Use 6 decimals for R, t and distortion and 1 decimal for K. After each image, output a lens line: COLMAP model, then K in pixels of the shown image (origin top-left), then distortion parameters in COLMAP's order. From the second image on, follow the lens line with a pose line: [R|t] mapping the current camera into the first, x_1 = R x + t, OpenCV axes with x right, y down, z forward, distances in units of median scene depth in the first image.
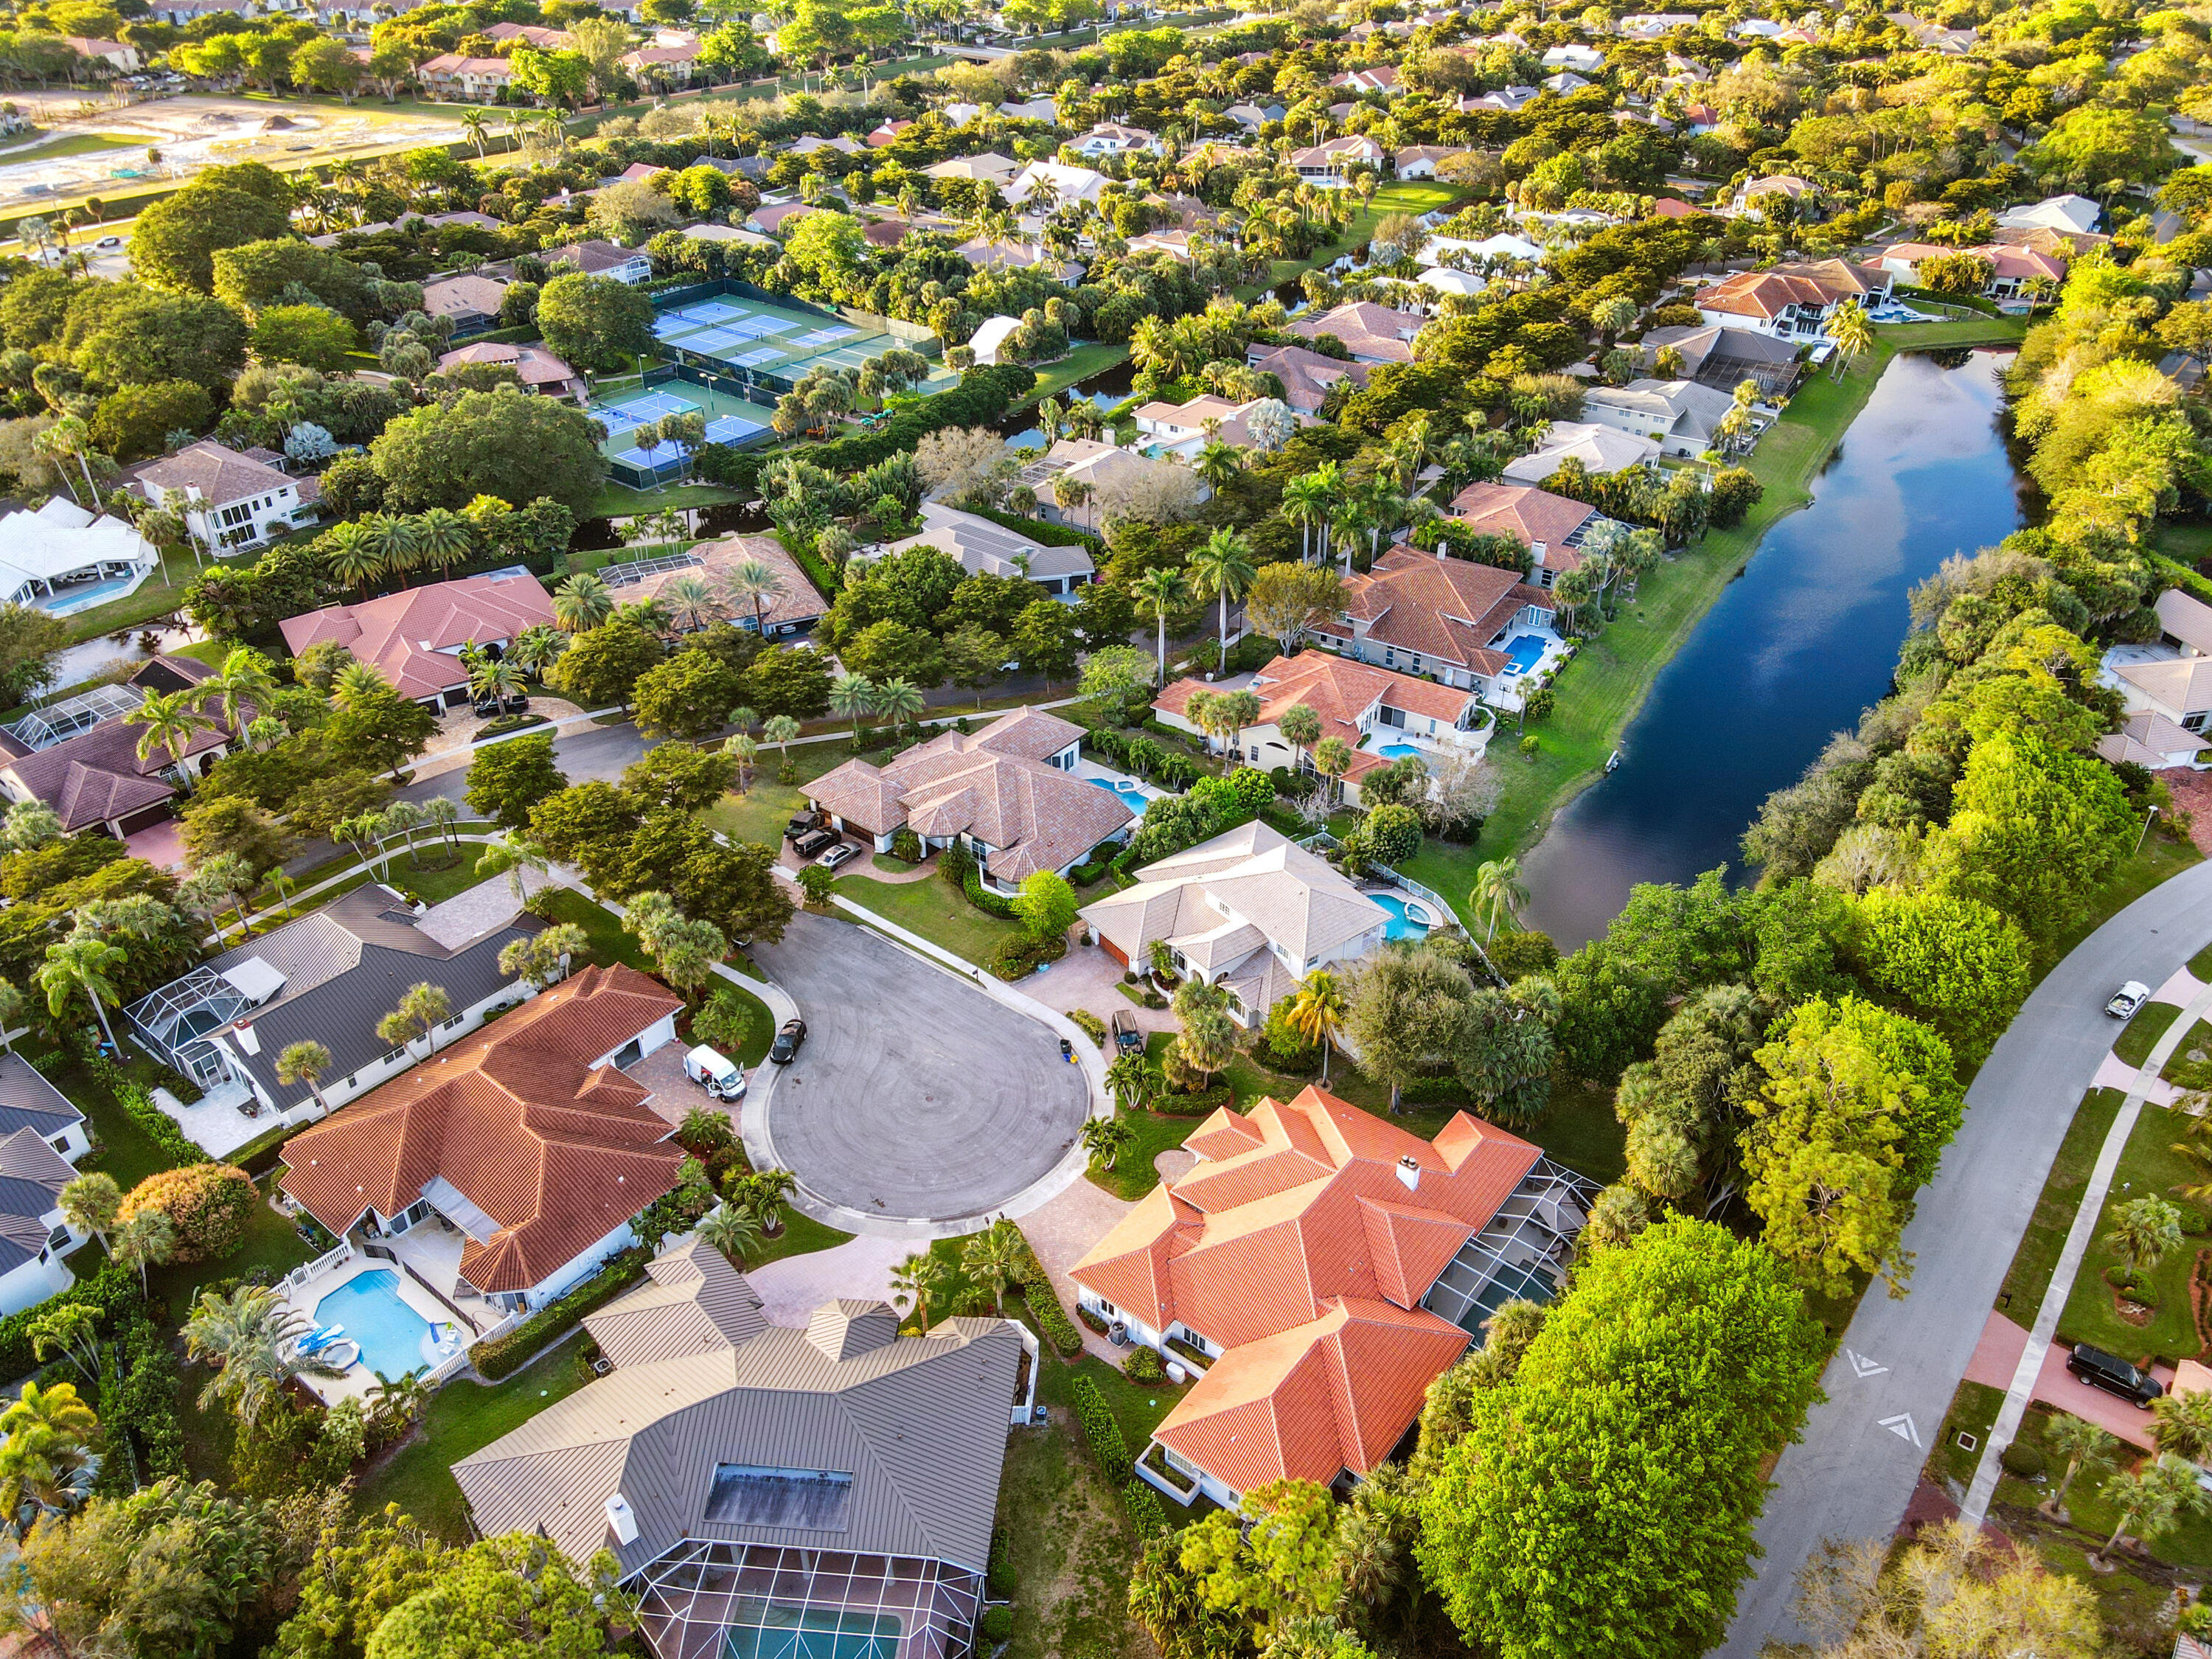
lens RADIAL K [[1601.0, 0, 1106.0], [0, 1601.0, 829.5], [0, 0, 1]] dist [-0.001793, 0.003244]
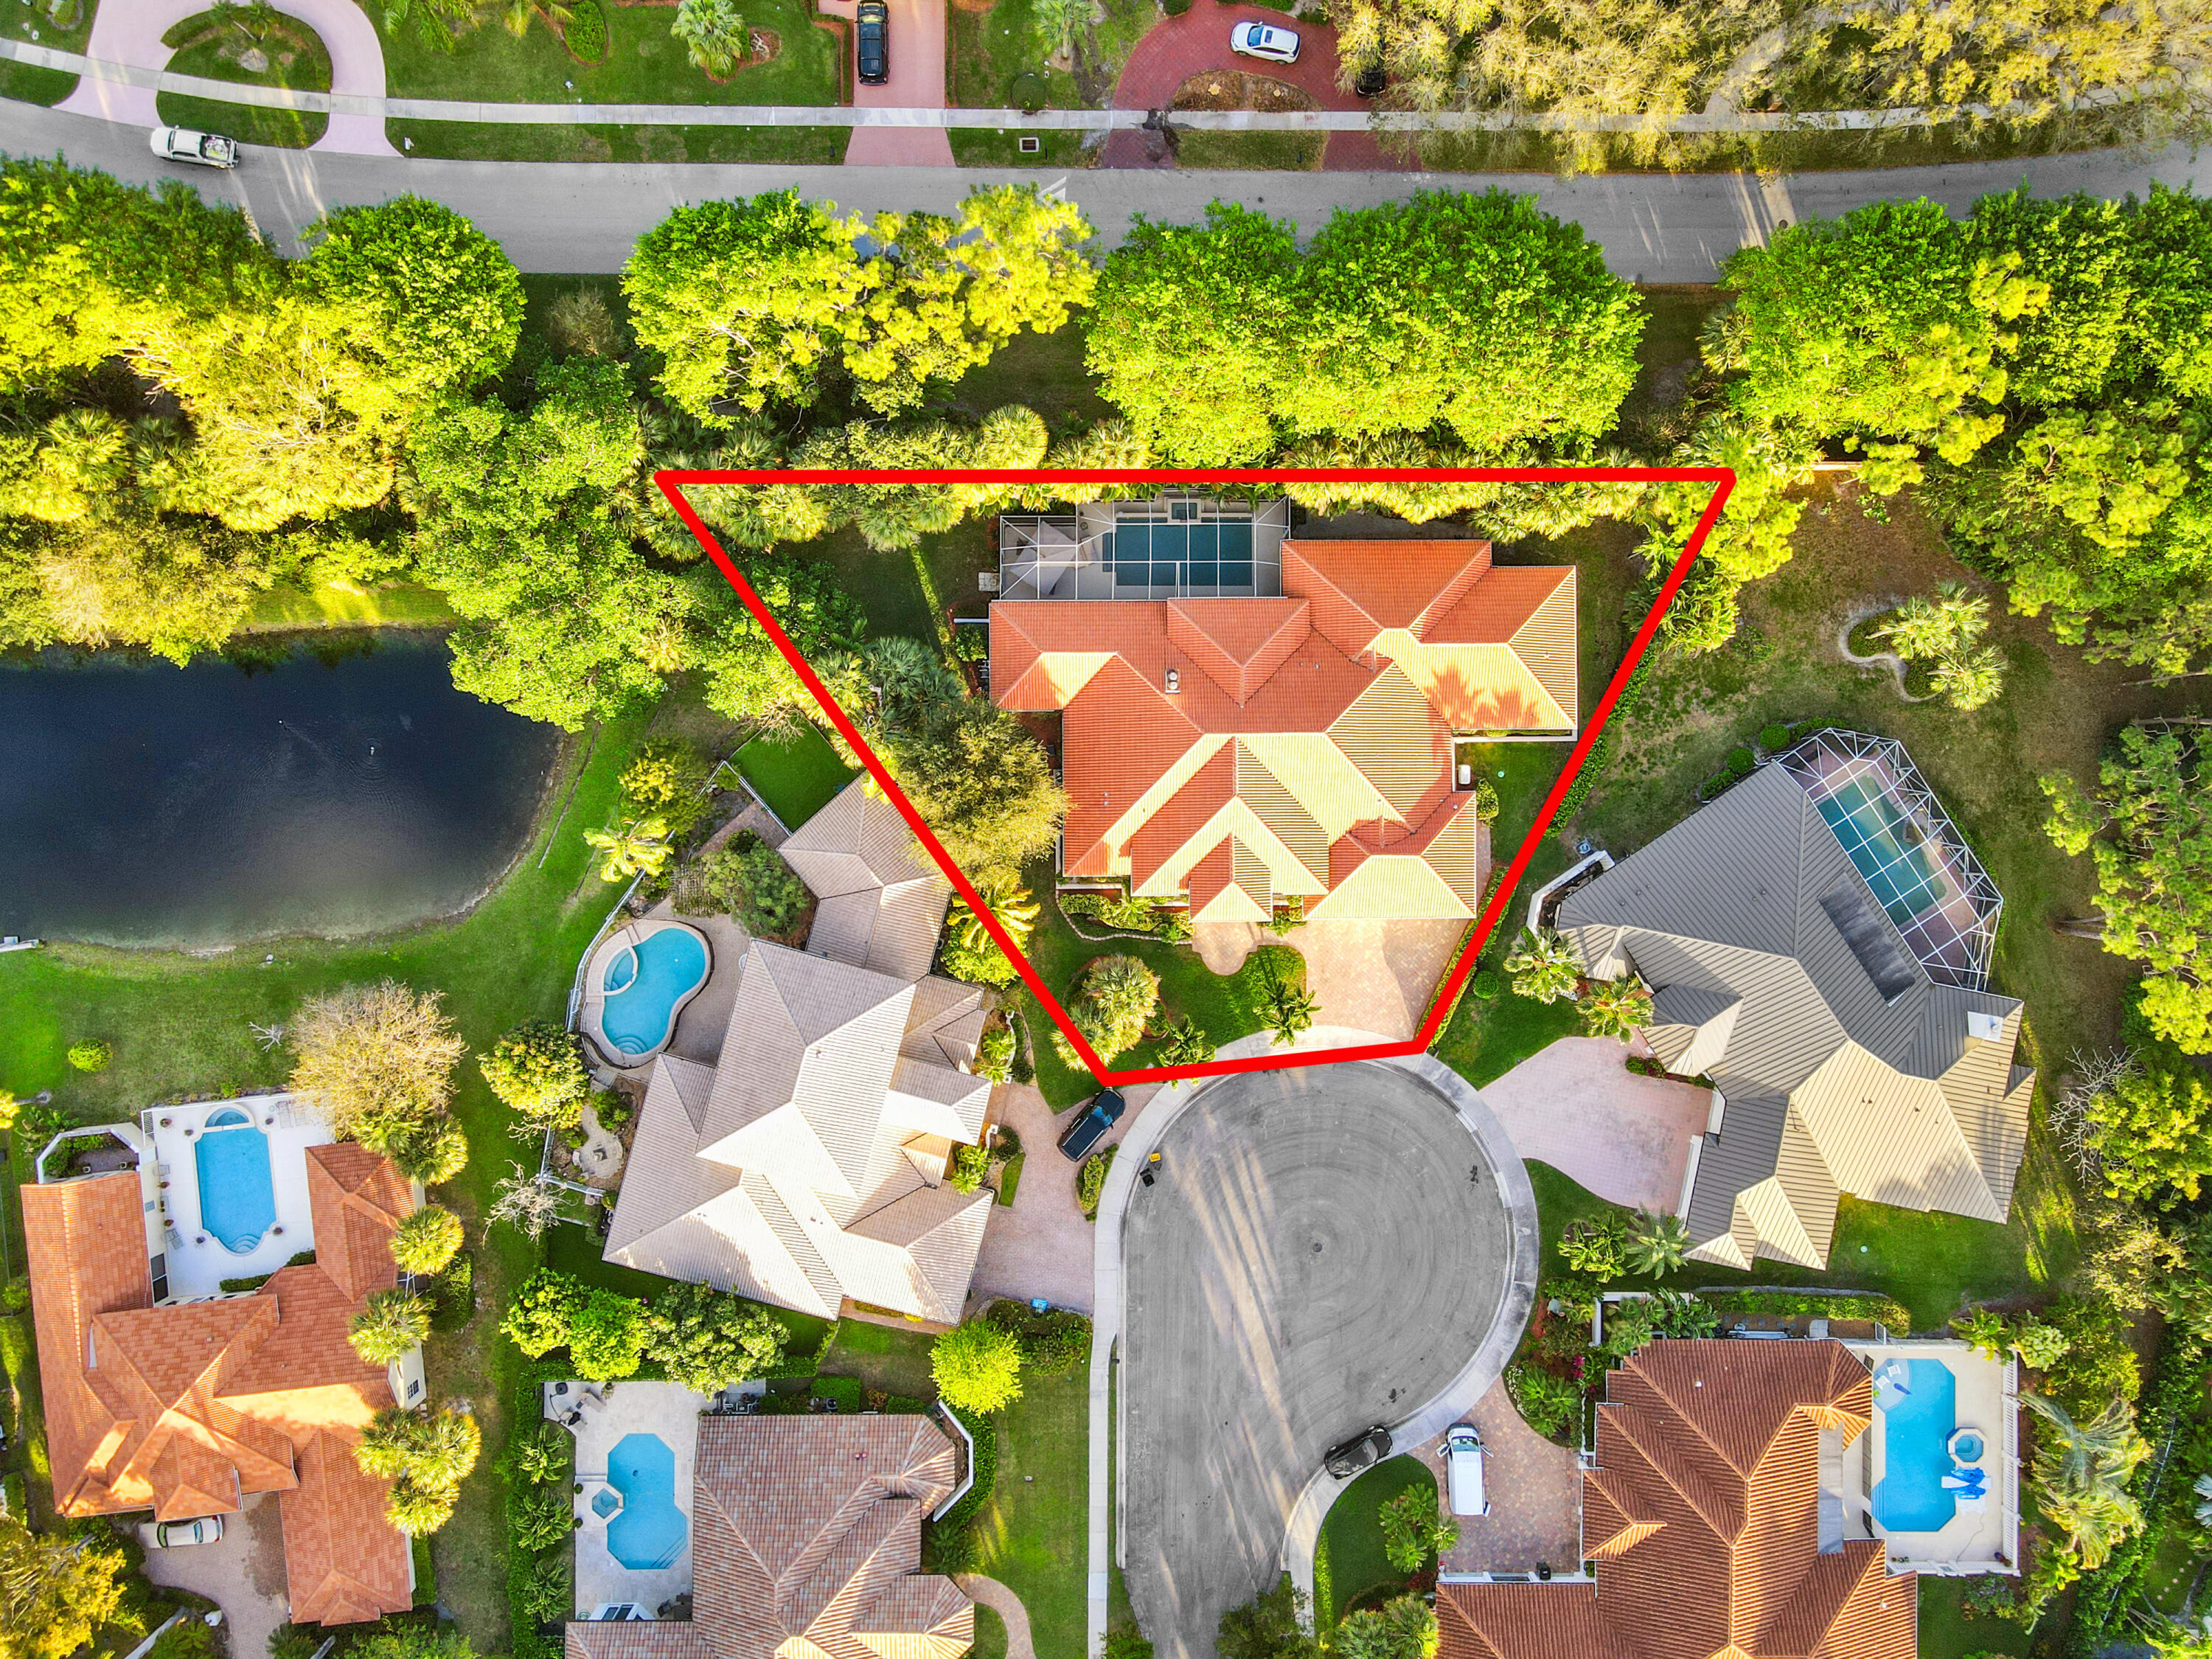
lens RADIAL K [[1601.0, 0, 1106.0], [0, 1601.0, 829.5], [0, 0, 1]] dist [-0.001793, 0.003244]
pose [[-0.620933, -0.783810, -0.009159, 0.144463], [0.424282, -0.345895, 0.836864, -0.530275], [-0.659111, 0.515751, 0.547334, 0.538802]]
